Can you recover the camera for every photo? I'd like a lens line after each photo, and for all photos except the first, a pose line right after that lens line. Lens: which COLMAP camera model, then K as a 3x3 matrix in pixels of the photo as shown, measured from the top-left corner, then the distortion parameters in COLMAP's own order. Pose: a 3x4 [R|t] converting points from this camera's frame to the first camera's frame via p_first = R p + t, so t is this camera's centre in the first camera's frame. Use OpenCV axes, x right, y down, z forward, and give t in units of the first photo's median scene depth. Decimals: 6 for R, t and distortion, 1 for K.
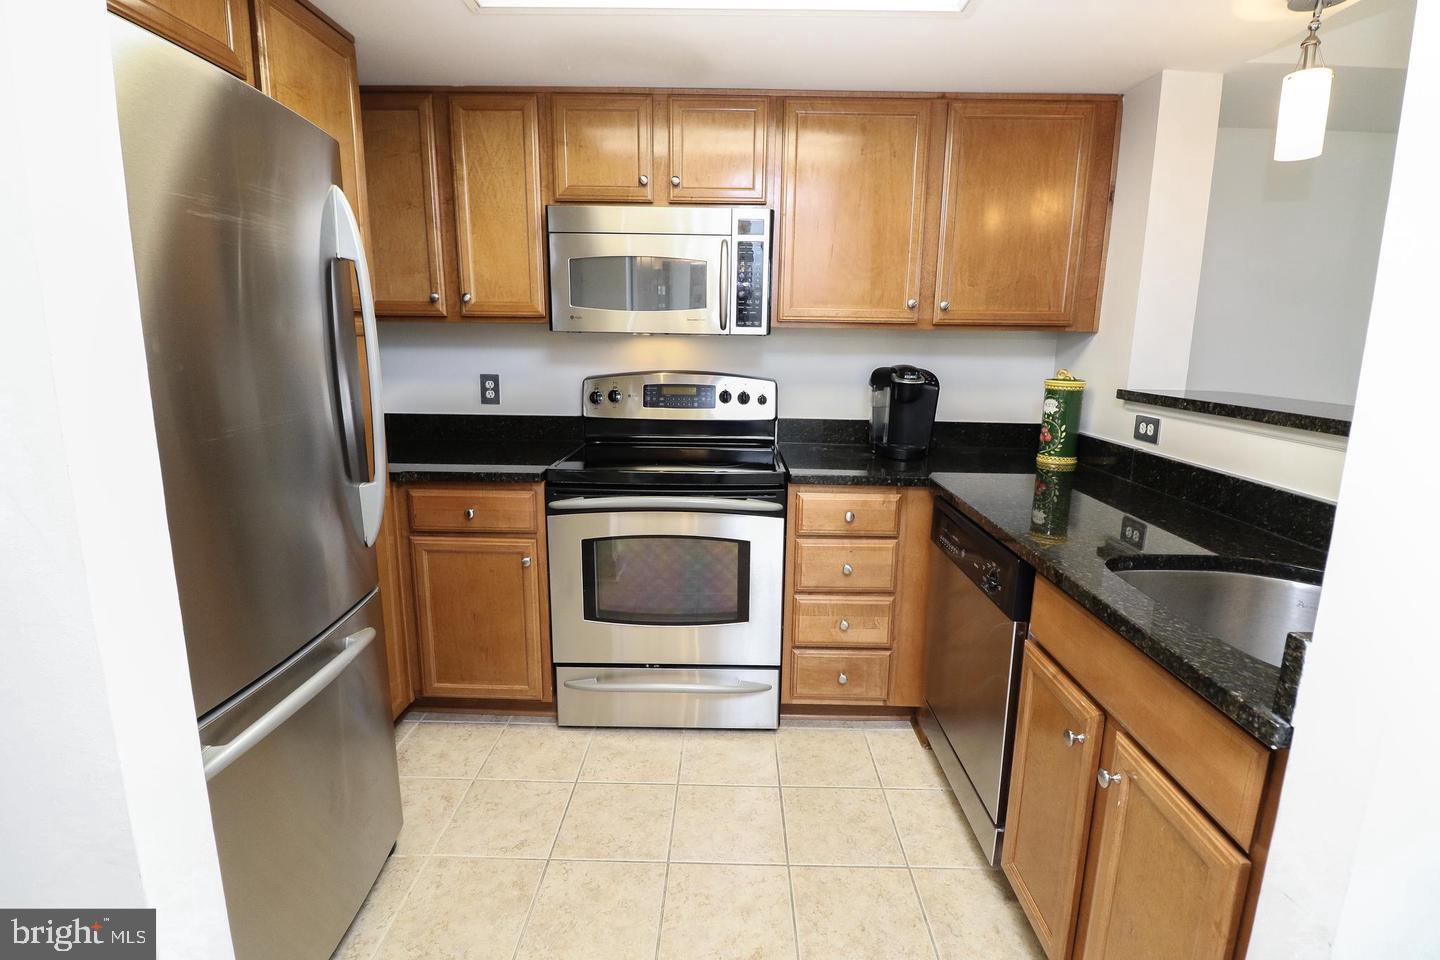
lens RADIAL K [[660.7, 0, 717.7], [0, 660.7, 465.4], [0, 0, 1]] dist [-0.001001, -0.012846]
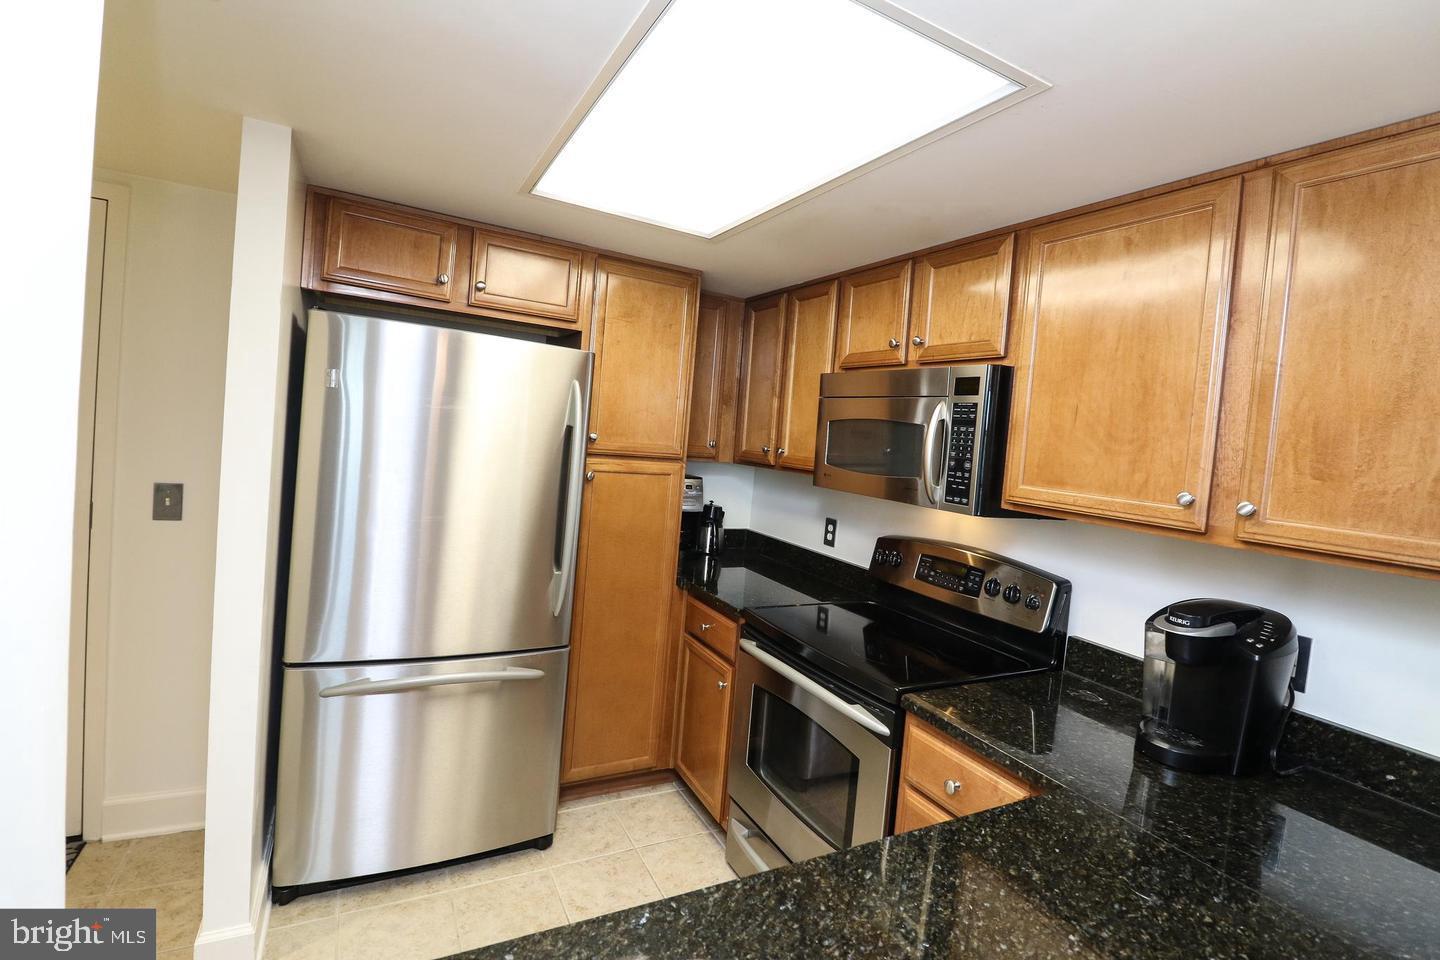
lens RADIAL K [[660.7, 0, 717.7], [0, 660.7, 465.4], [0, 0, 1]] dist [-0.001001, -0.012846]
pose [[0.476404, 0.070945, -0.876359, 0.616606], [-0.247041, 0.967386, -0.055982, -0.138280], [0.843807, 0.243167, 0.478393, 0.356038]]
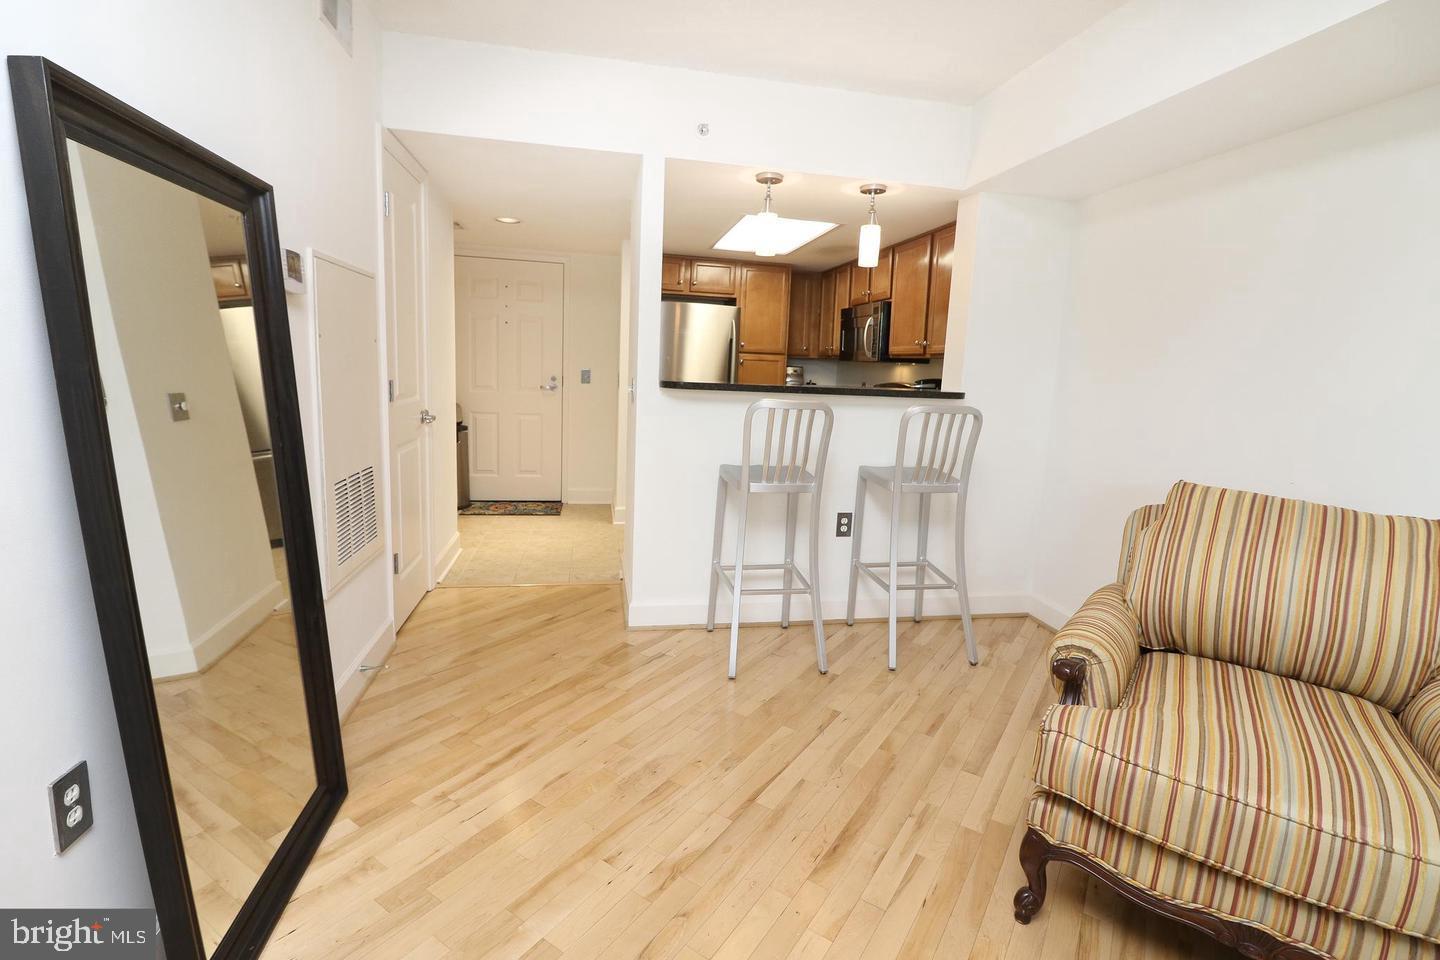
lens RADIAL K [[660.7, 0, 717.7], [0, 660.7, 465.4], [0, 0, 1]] dist [-0.001001, -0.012846]
pose [[0.216565, 0.133063, -0.967158, 1.990236], [-0.221686, 0.971492, 0.084019, 0.057548], [0.950765, 0.196210, 0.239889, 0.098848]]
